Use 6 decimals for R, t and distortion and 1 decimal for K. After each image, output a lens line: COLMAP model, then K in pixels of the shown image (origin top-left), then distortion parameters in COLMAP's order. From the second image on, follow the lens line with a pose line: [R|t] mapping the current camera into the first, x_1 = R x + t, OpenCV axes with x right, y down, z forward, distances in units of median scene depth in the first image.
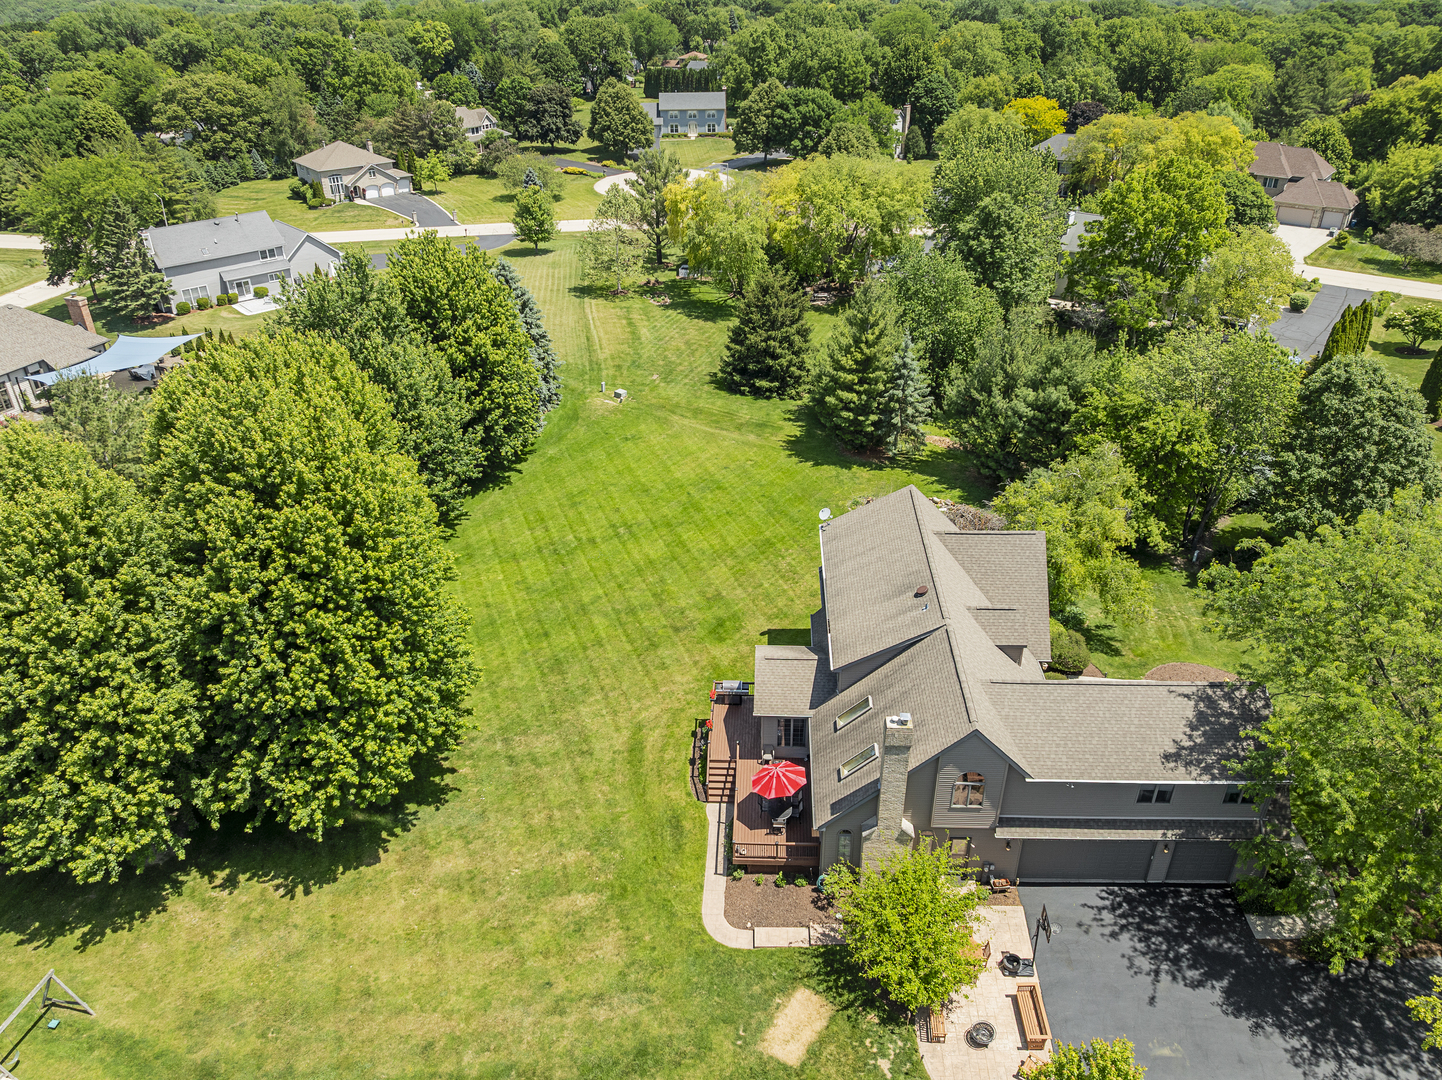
lens RADIAL K [[1008.2, 0, 735.9], [0, 1008.2, 540.3], [0, 0, 1]] dist [-0.039766, -0.006459]
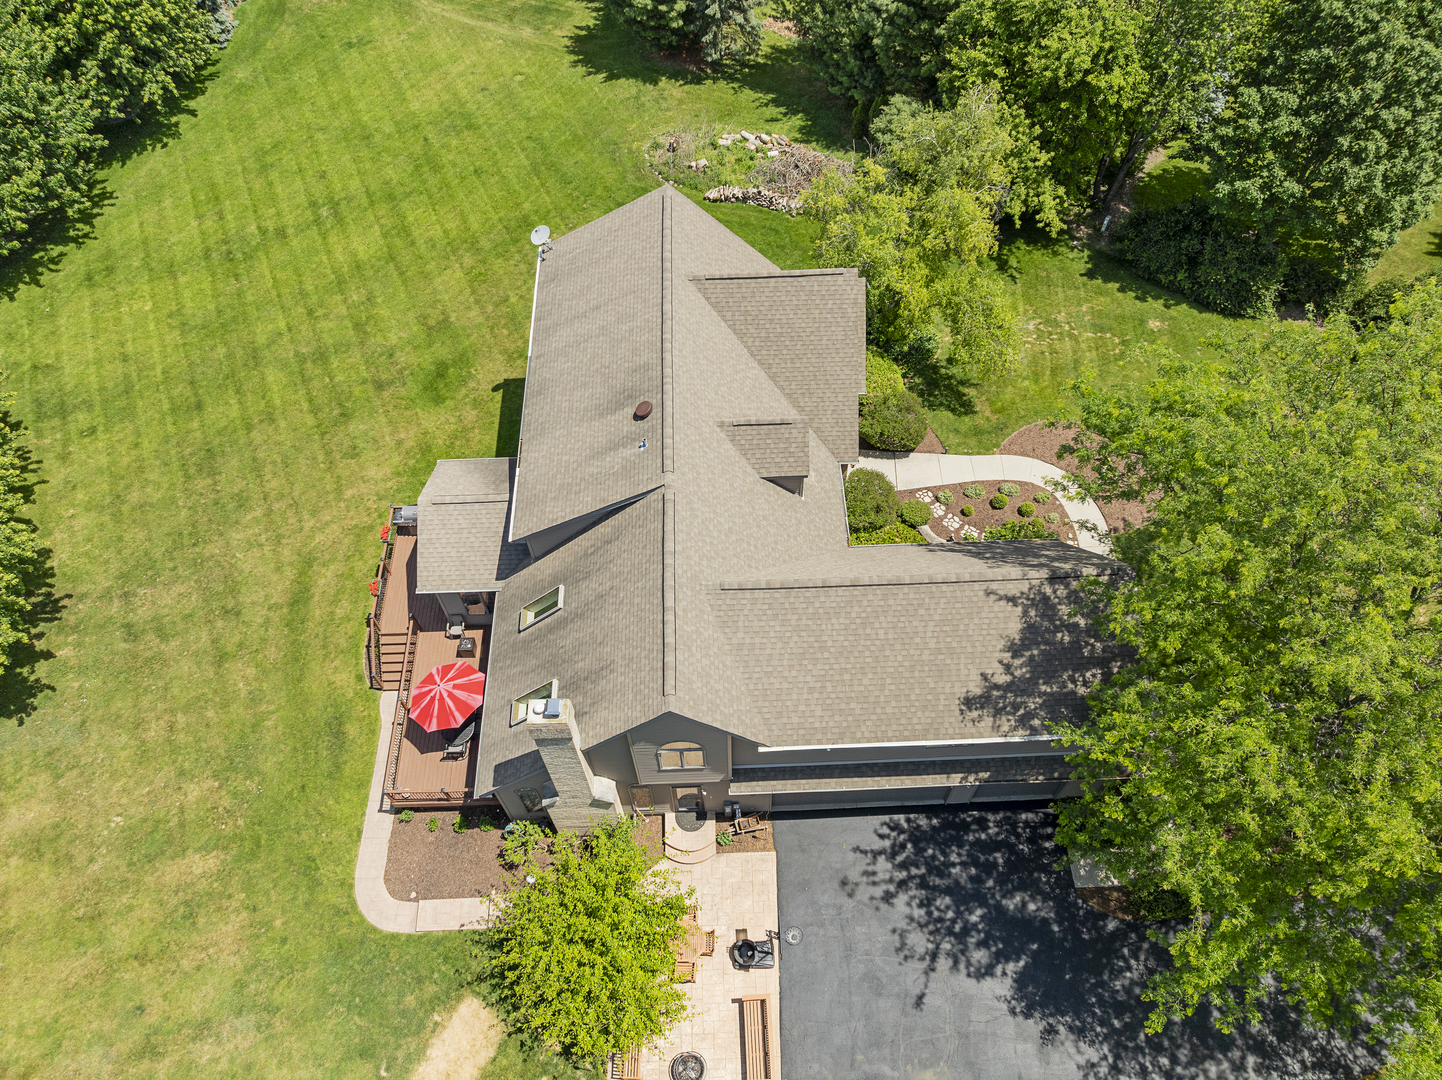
lens RADIAL K [[1014.2, 0, 731.5], [0, 1014.2, 527.1], [0, 0, 1]] dist [-0.050127, 0.022410]
pose [[0.997647, -0.059753, 0.033617, 0.212350], [0.039335, 0.900453, 0.433170, -0.161241], [-0.056154, -0.430829, 0.900685, 0.369063]]
